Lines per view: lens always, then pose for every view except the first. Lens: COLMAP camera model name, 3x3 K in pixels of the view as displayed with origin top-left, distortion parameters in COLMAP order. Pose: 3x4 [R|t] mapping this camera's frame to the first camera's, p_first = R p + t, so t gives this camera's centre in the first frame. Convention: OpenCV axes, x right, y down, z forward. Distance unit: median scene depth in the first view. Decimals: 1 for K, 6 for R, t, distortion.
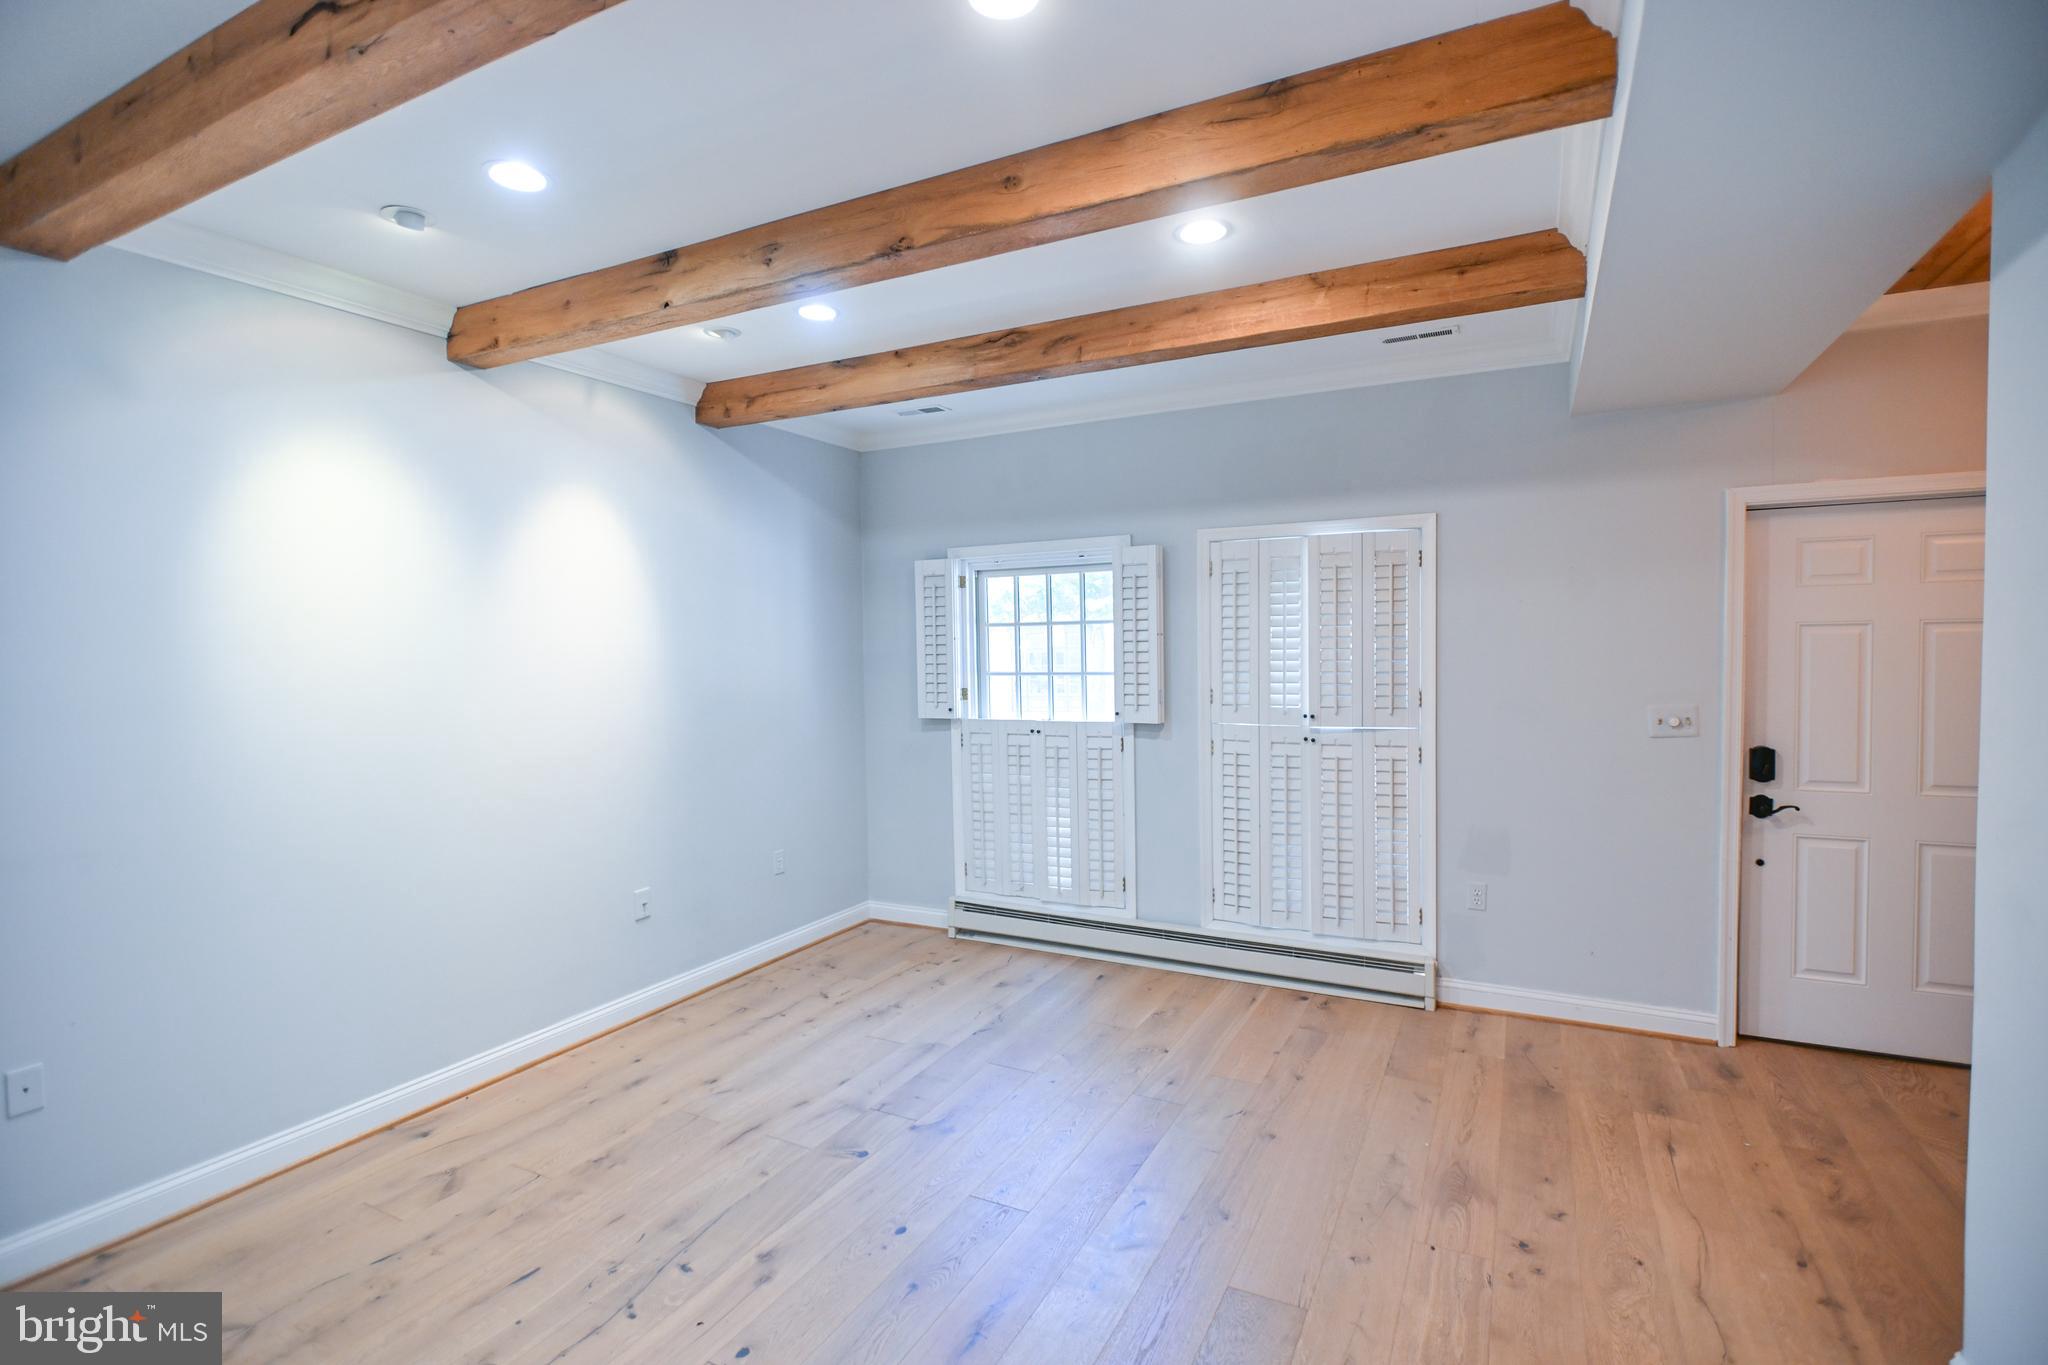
lens RADIAL K [[960.4, 0, 1026.0], [0, 960.4, 683.6], [0, 0, 1]] dist [-0.011343, -0.001593]
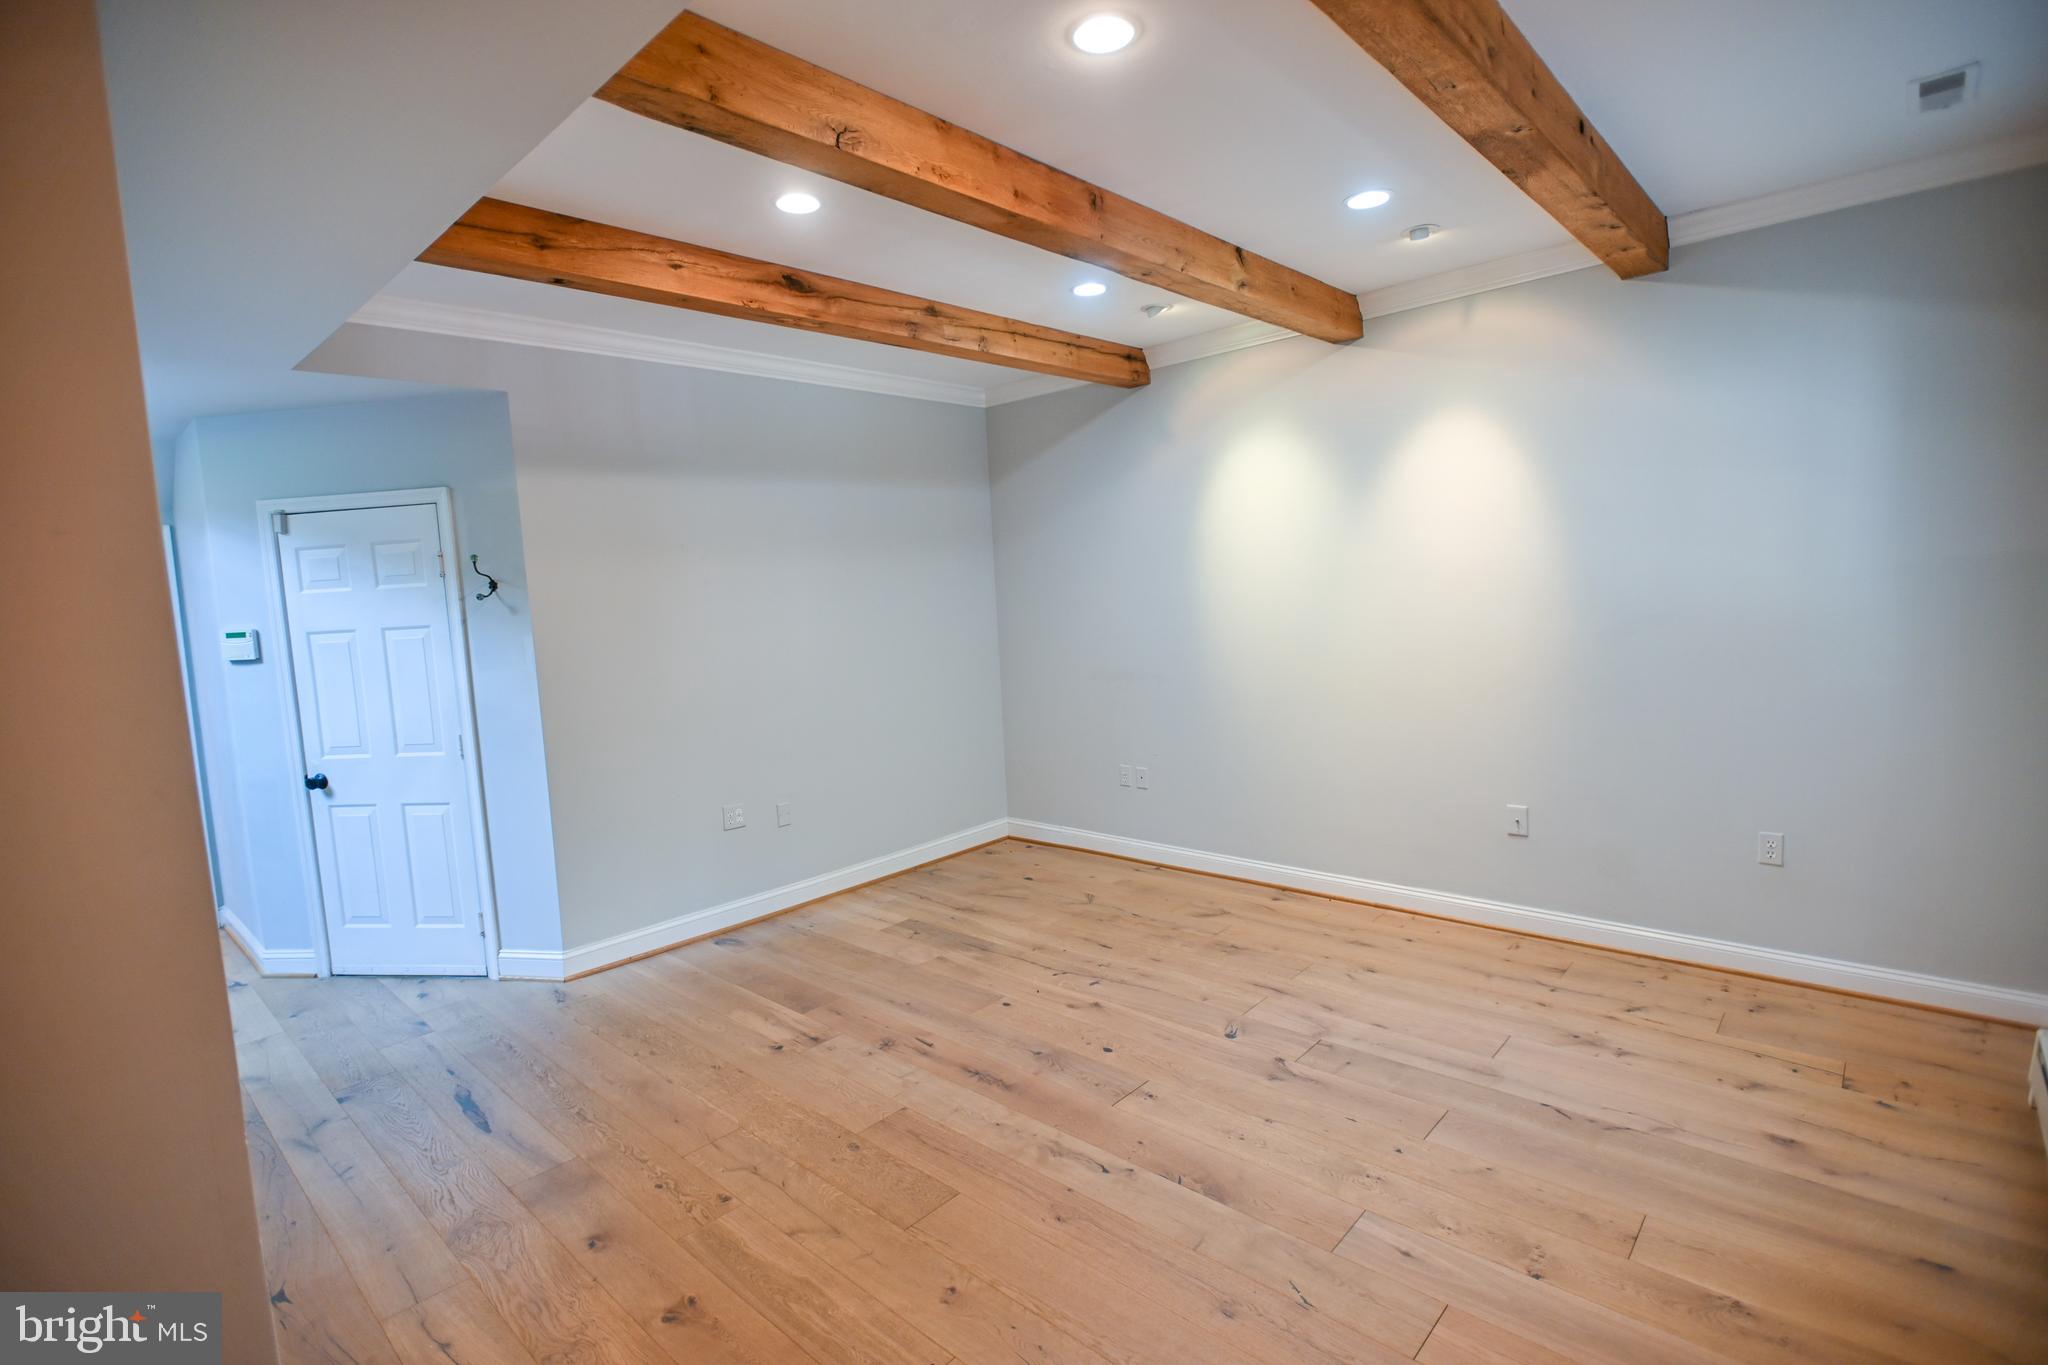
lens RADIAL K [[960.4, 0, 1027.7], [0, 960.4, 684.1], [0, 0, 1]] dist [-0.011343, -0.001593]
pose [[-0.255645, 0.123240, -0.958884, 0.810480], [0.014621, 0.992221, 0.123627, -0.048295], [0.966660, 0.017585, -0.255458, 0.939776]]
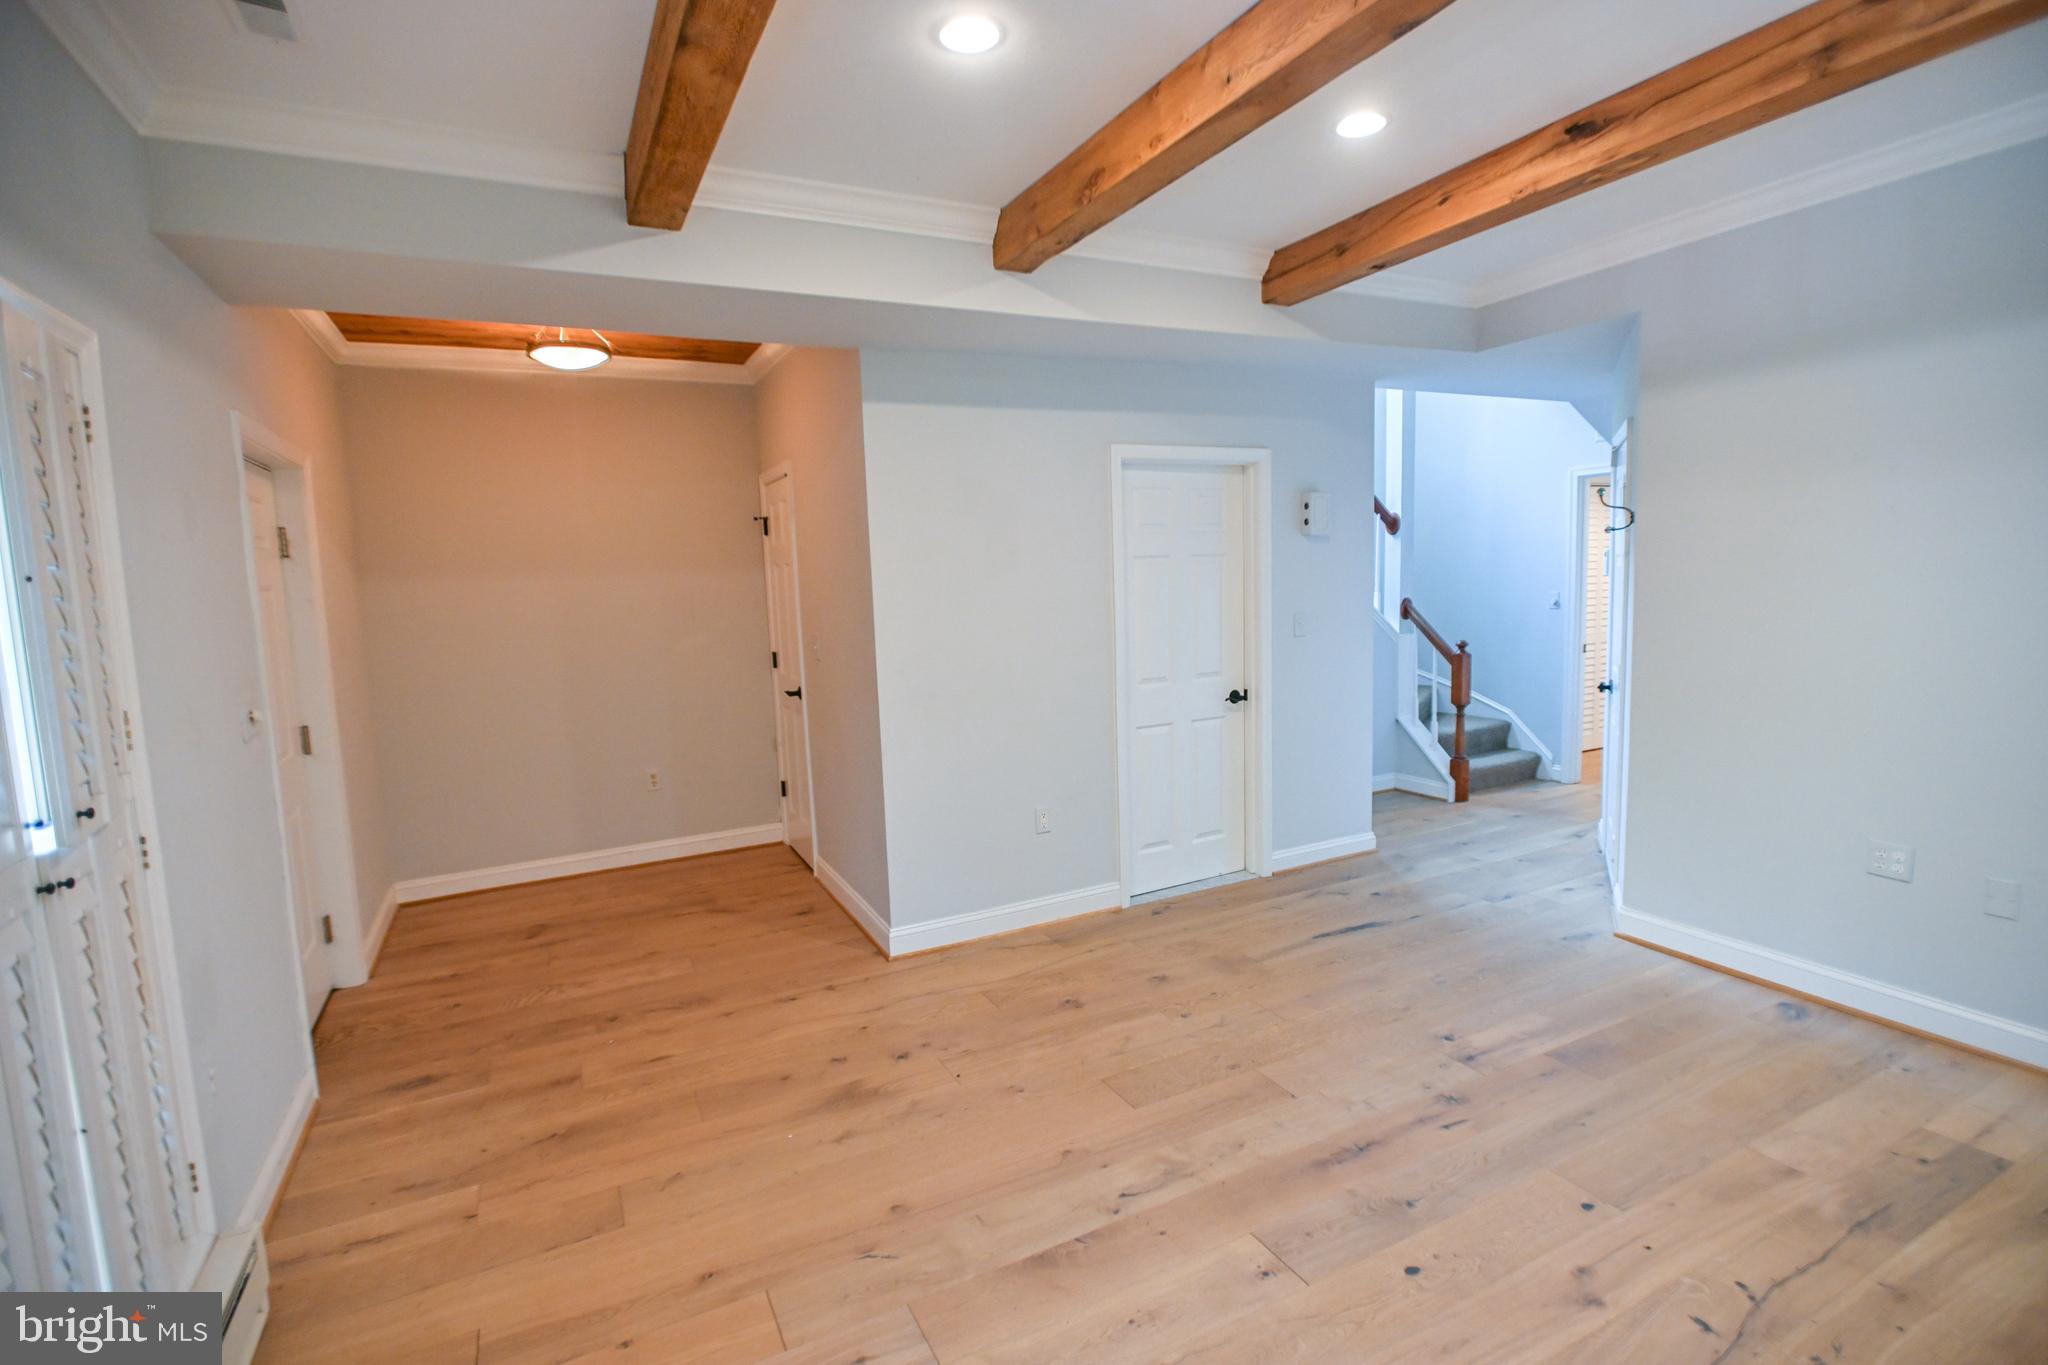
lens RADIAL K [[960.4, 0, 1019.8], [0, 960.4, 681.3], [0, 0, 1]] dist [-0.011343, -0.001593]
pose [[-0.810672, -0.020611, 0.585137, -0.253976], [0.073556, 0.987877, 0.136705, -0.049760], [-0.580862, 0.153863, -0.799328, 1.375076]]
